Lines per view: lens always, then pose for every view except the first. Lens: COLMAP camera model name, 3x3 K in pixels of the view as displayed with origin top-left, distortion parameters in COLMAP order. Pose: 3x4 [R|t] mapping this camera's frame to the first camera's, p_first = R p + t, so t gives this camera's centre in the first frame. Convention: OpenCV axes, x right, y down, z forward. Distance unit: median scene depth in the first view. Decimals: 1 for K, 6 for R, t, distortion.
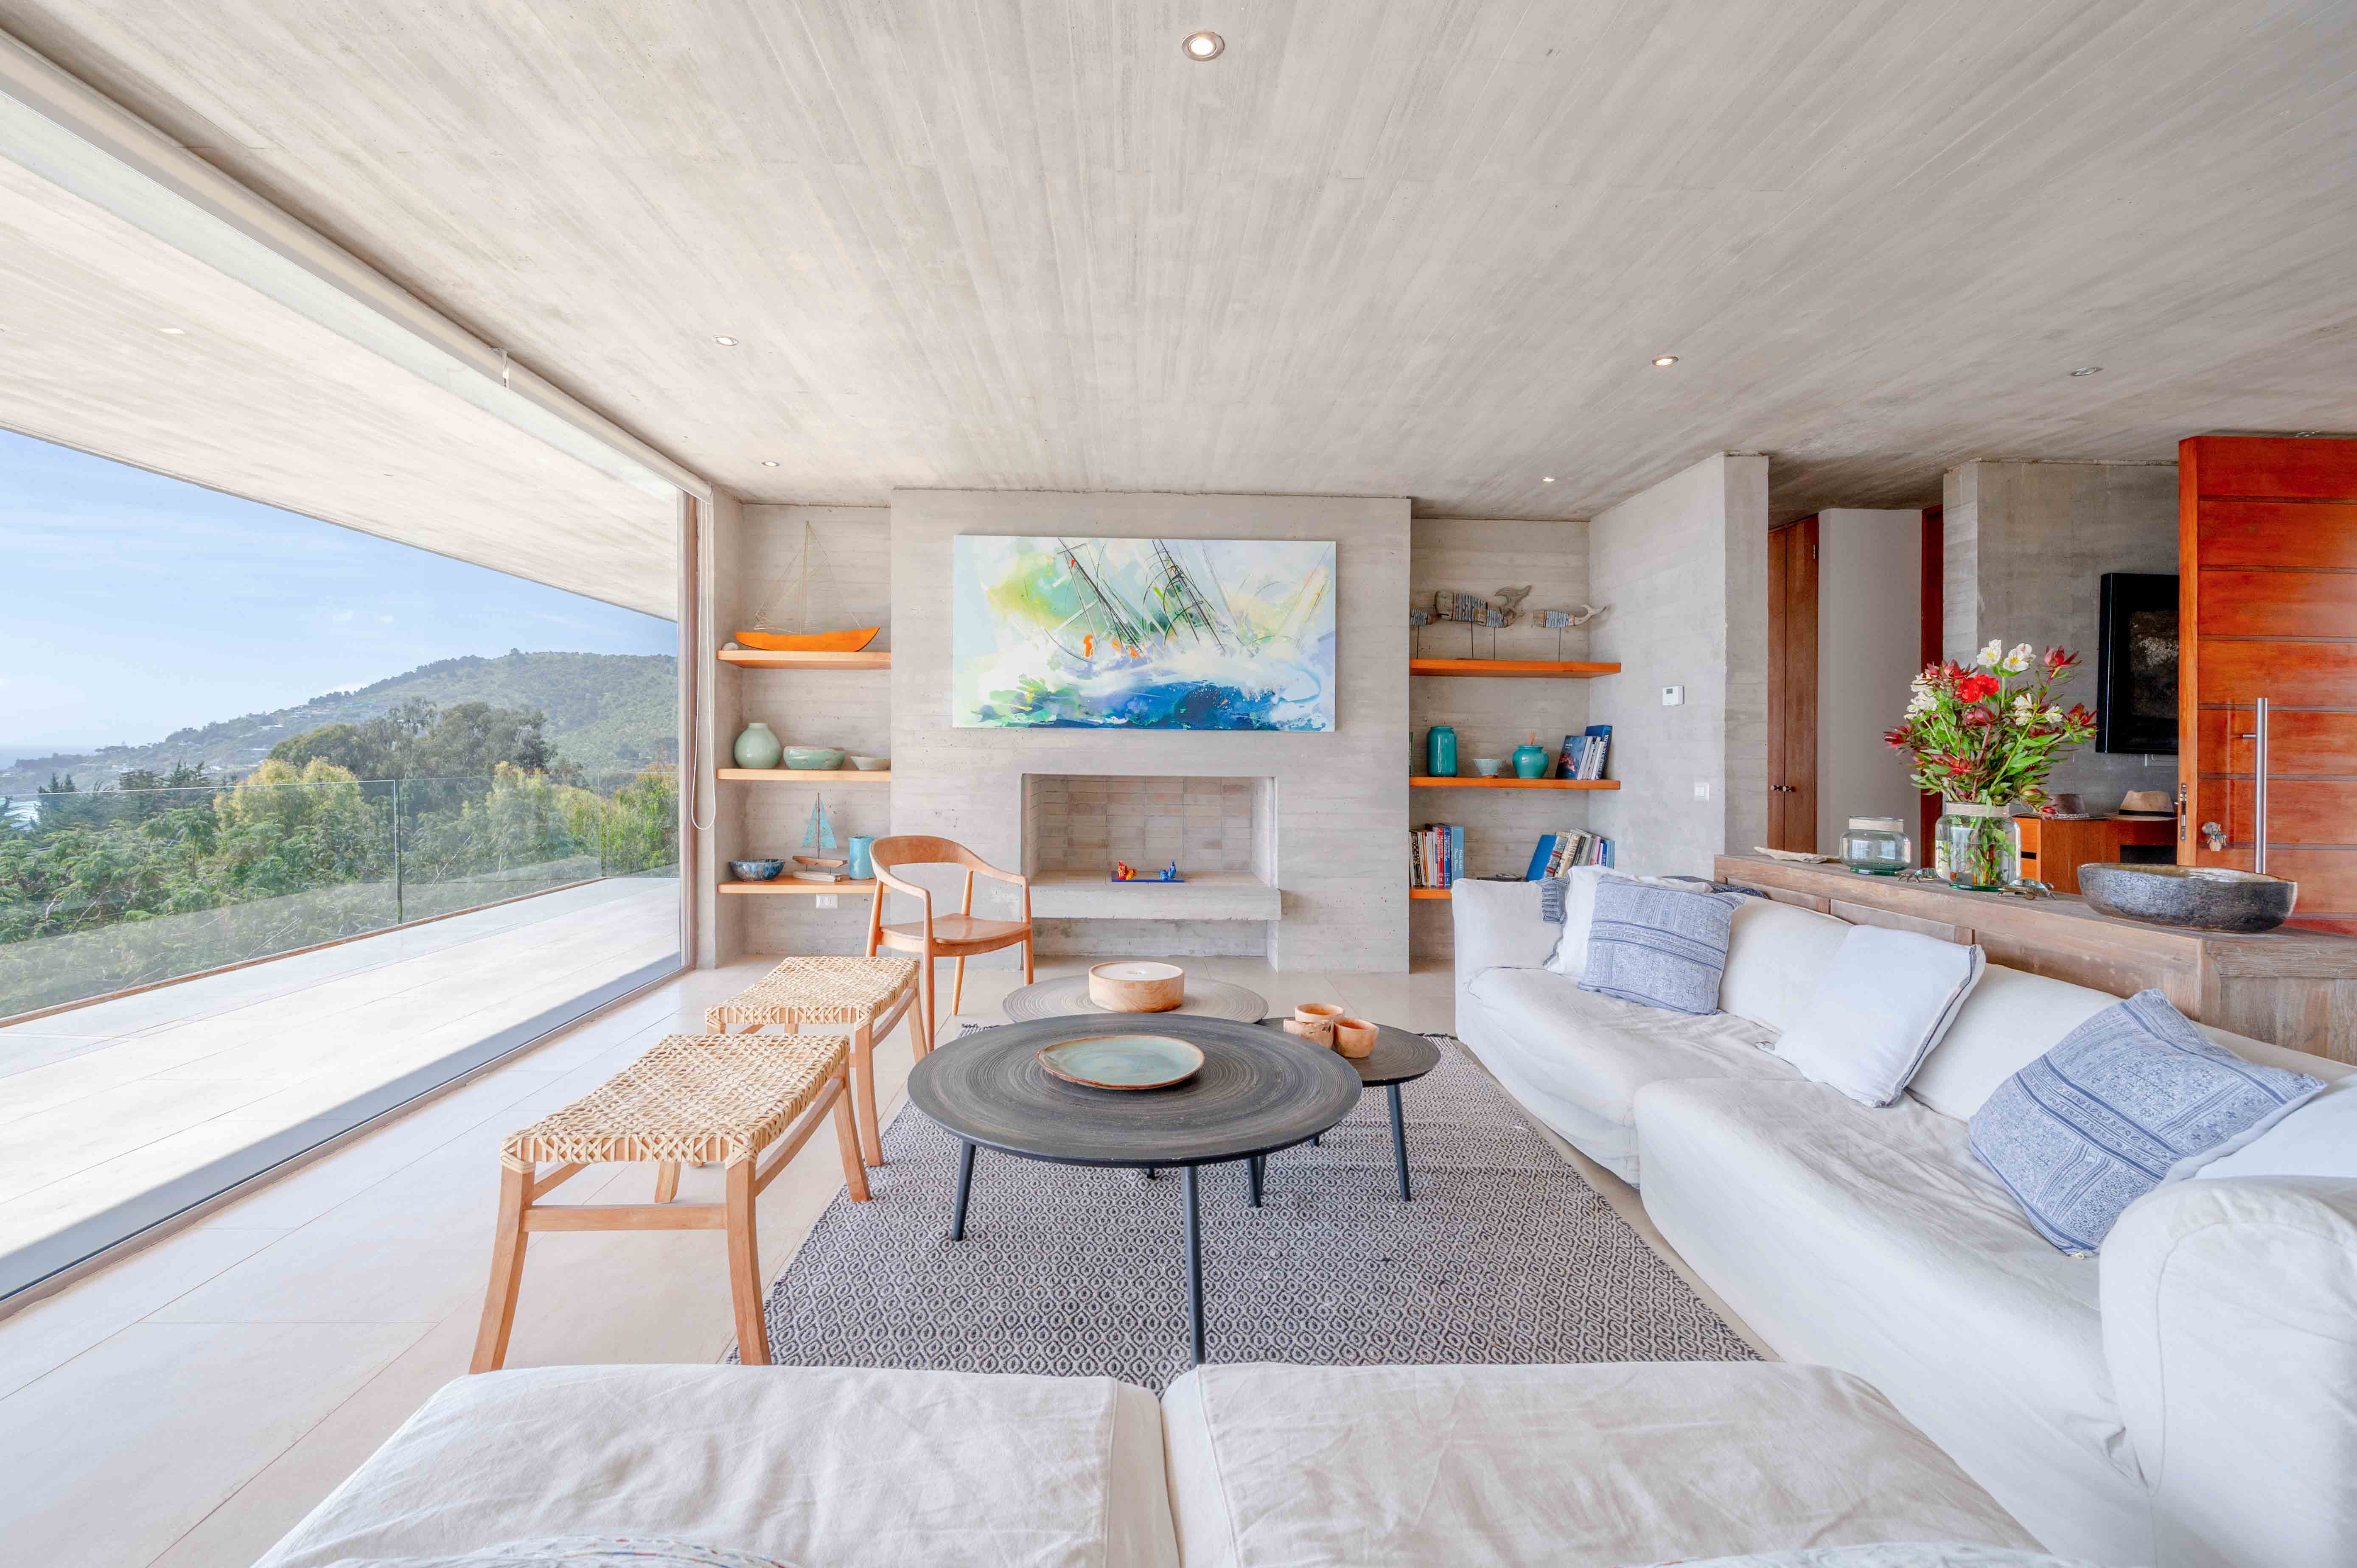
lens RADIAL K [[1011.5, 0, 1146.1], [0, 1011.5, 760.1], [0, 0, 1]] dist [-0.003215, -0.000693]
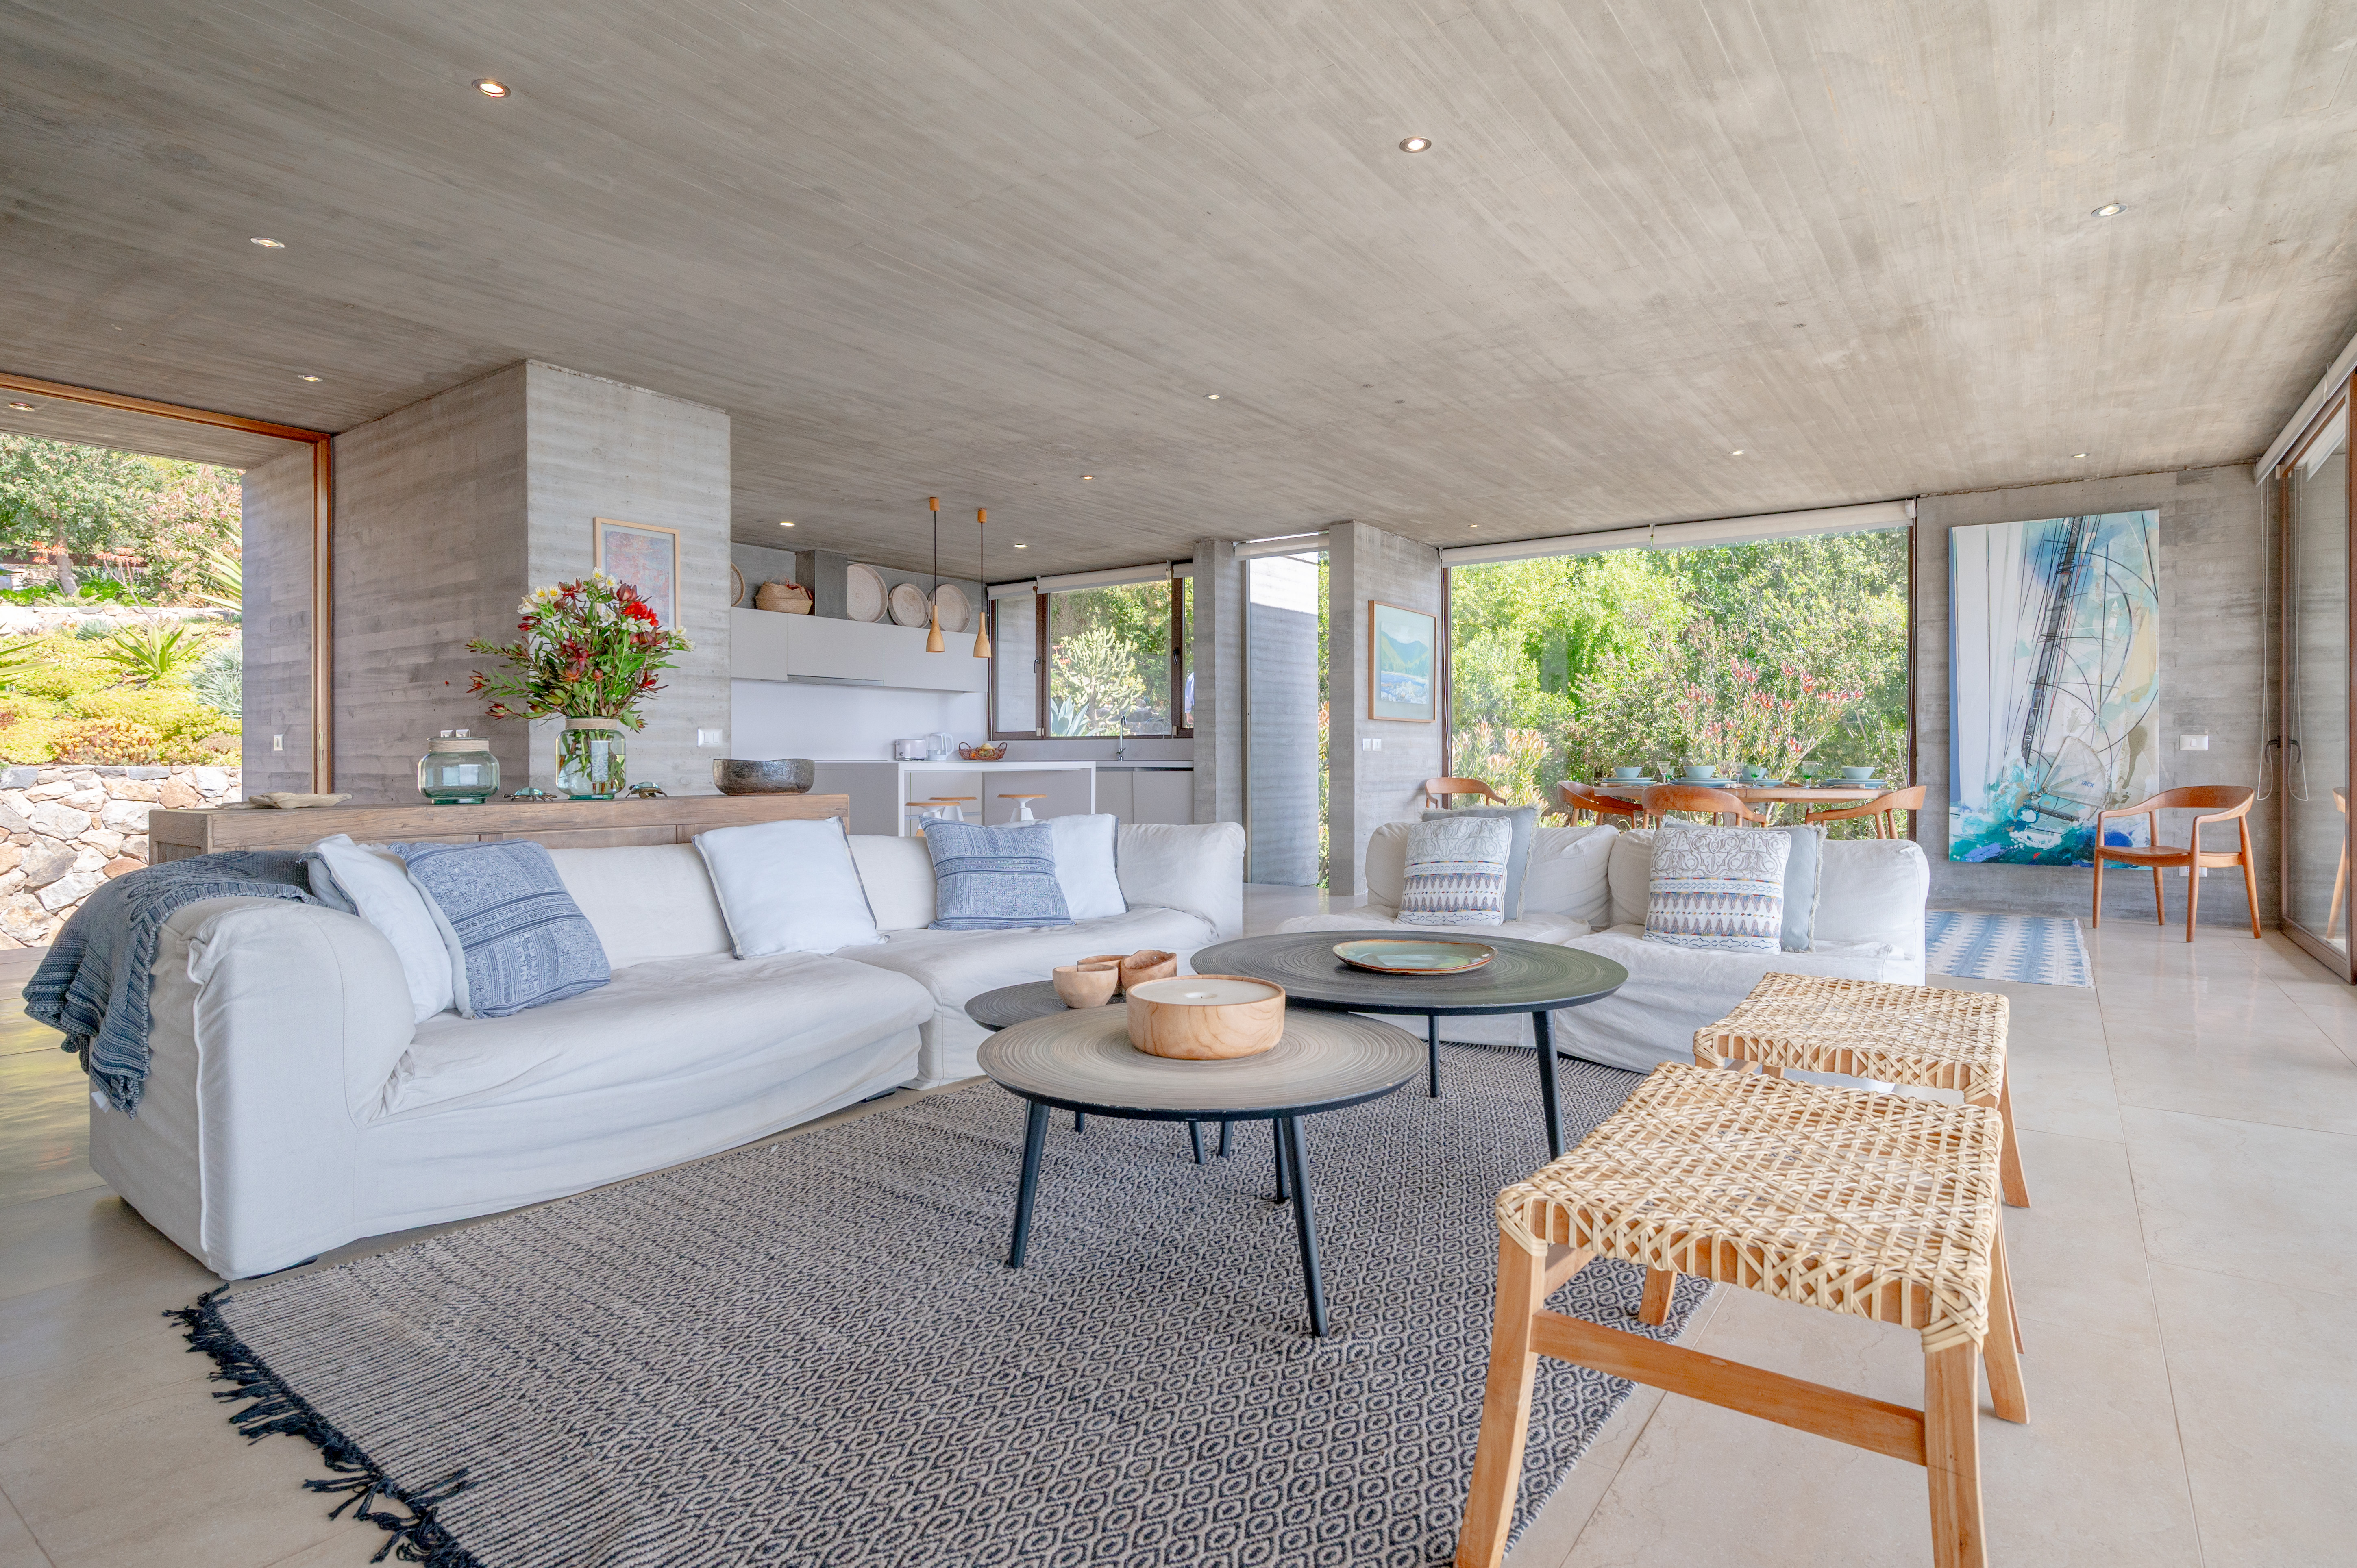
lens RADIAL K [[1214.8, 0, 1235.9], [0, 1214.8, 762.6], [0, 0, 1]] dist [-0.001413, -0.000053]
pose [[-0.813013, -0.014173, 0.582073, -0.266183], [-0.004585, 0.999829, 0.017941, 0.035481], [-0.582227, 0.011917, -0.812939, 0.910978]]
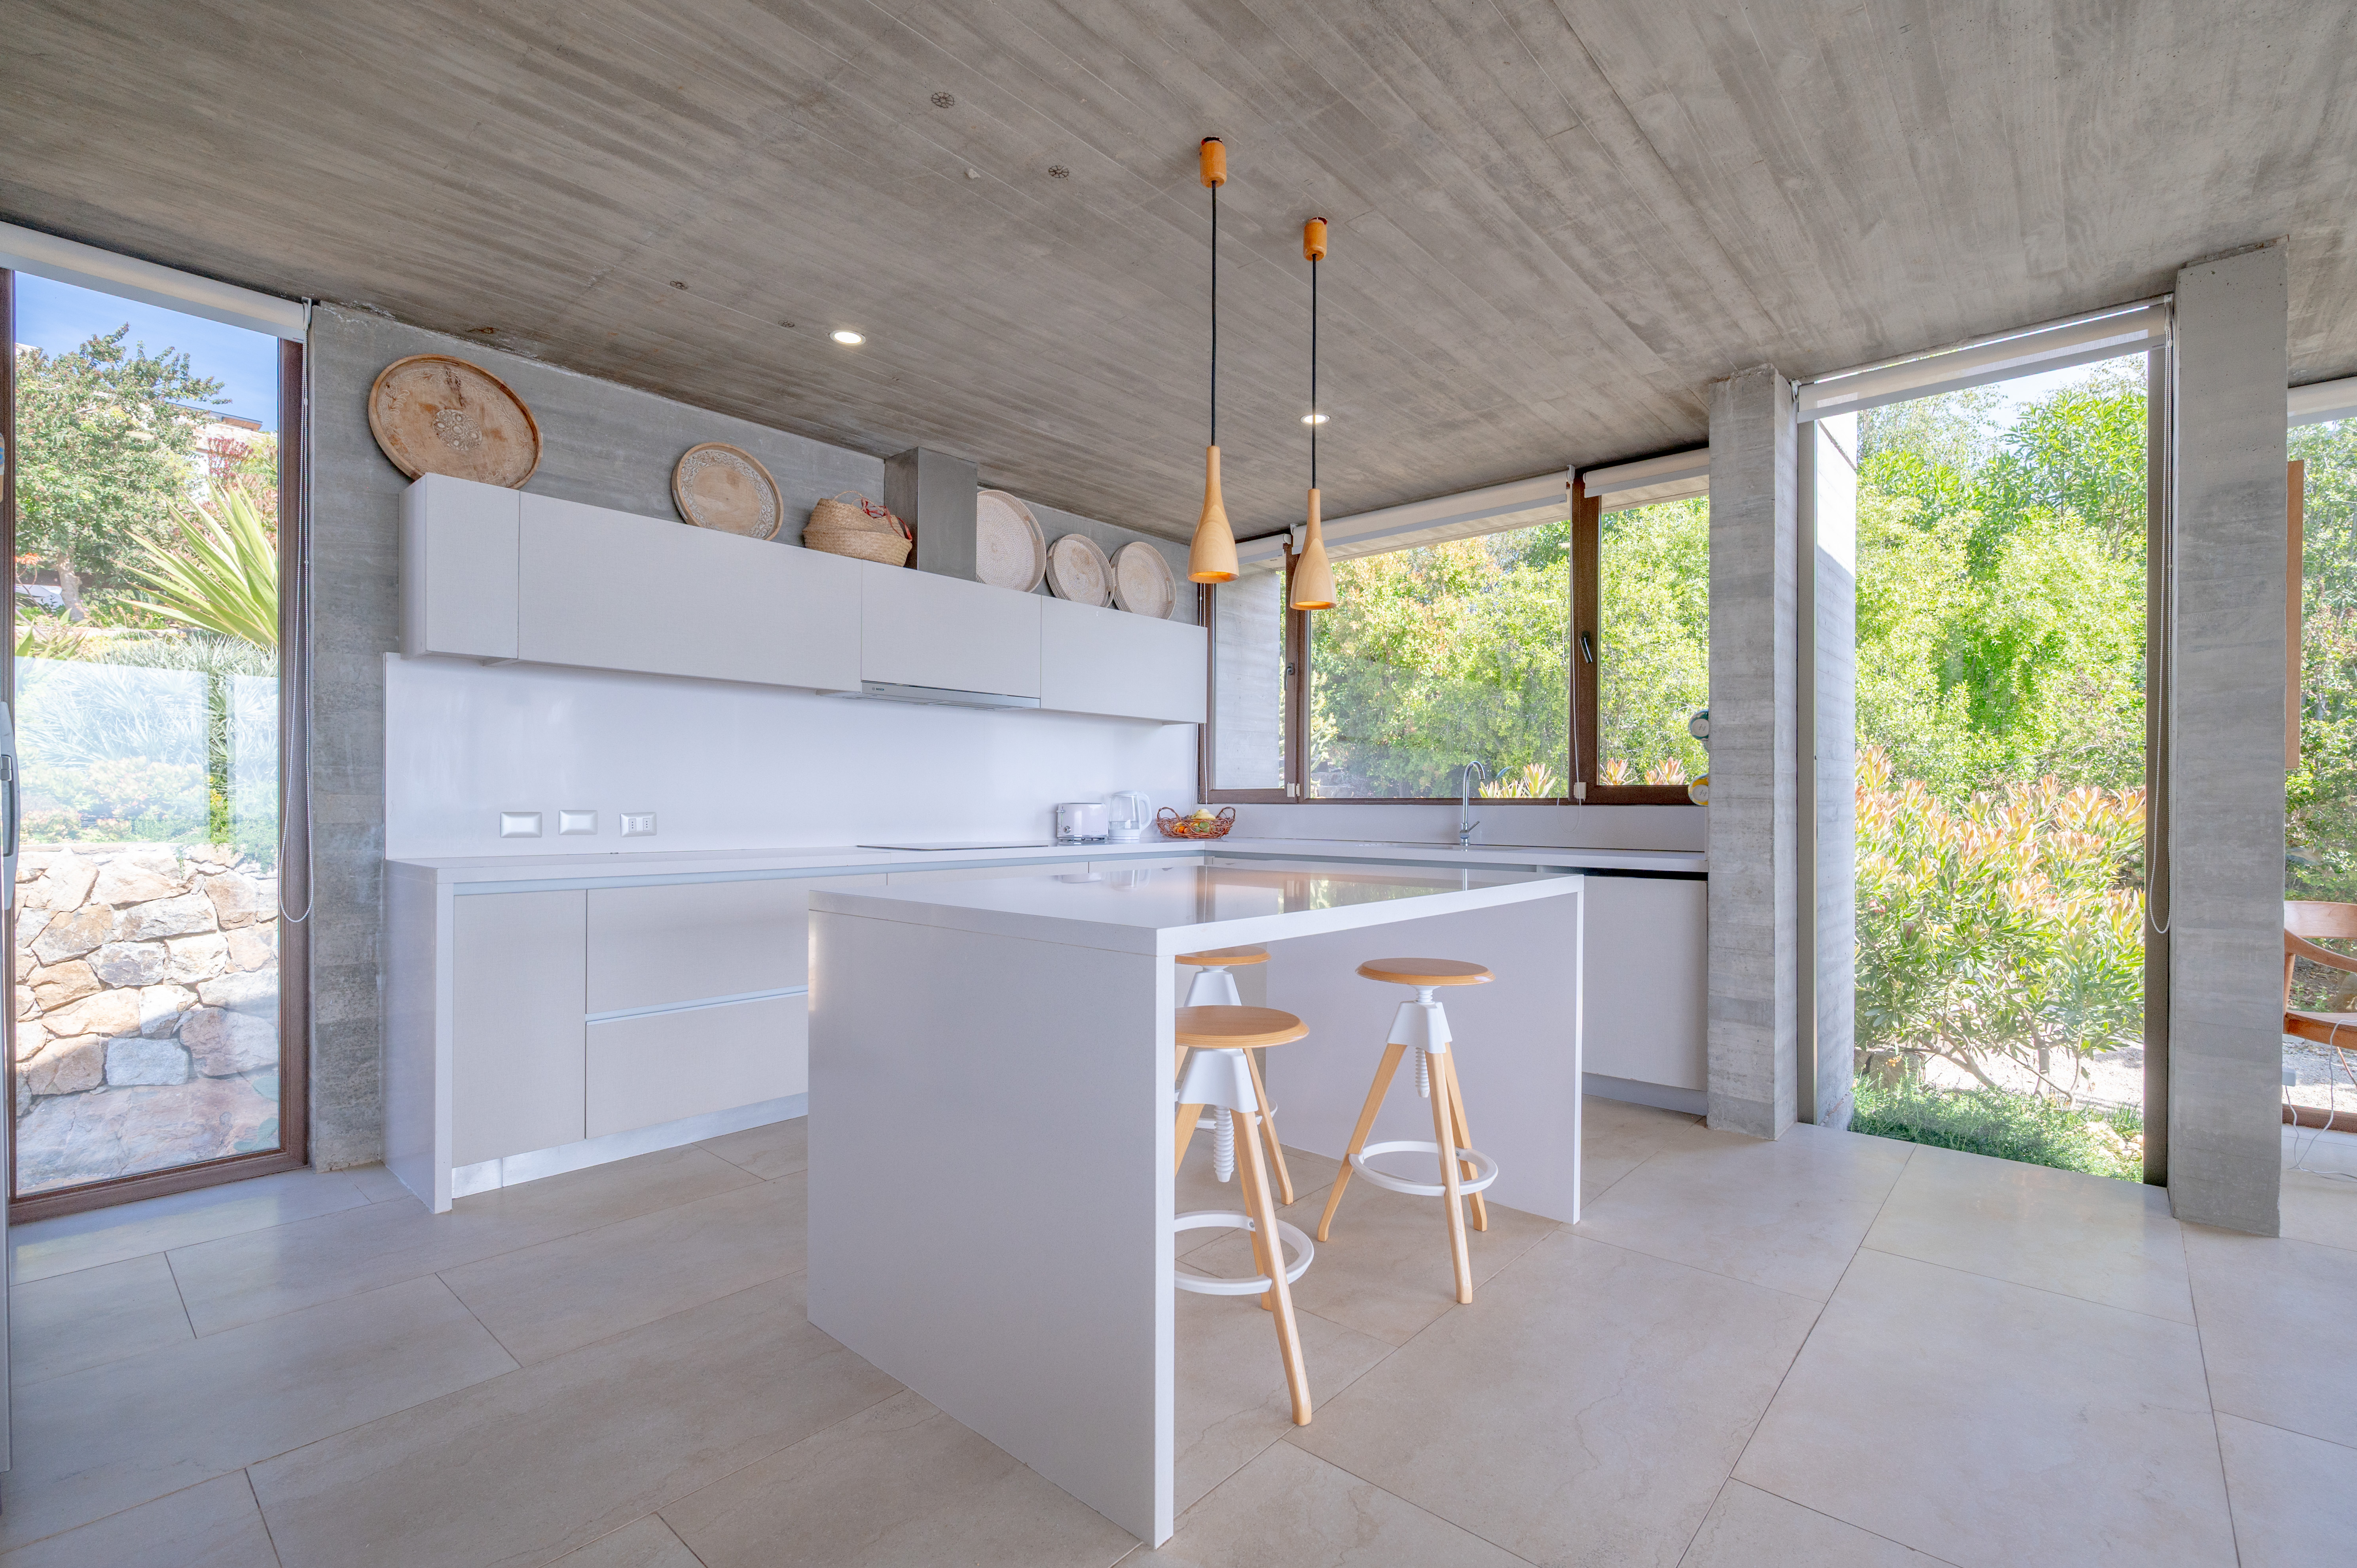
lens RADIAL K [[1055.0, 0, 1171.5], [0, 1055.0, 807.0], [0, 0, 1]] dist [-0.002248, 0.000978]
pose [[-0.729282, -0.018479, 0.683963, 0.550350], [-0.008319, 0.999801, 0.018143, 0.020787], [-0.684162, 0.007541, -0.729291, 0.296699]]
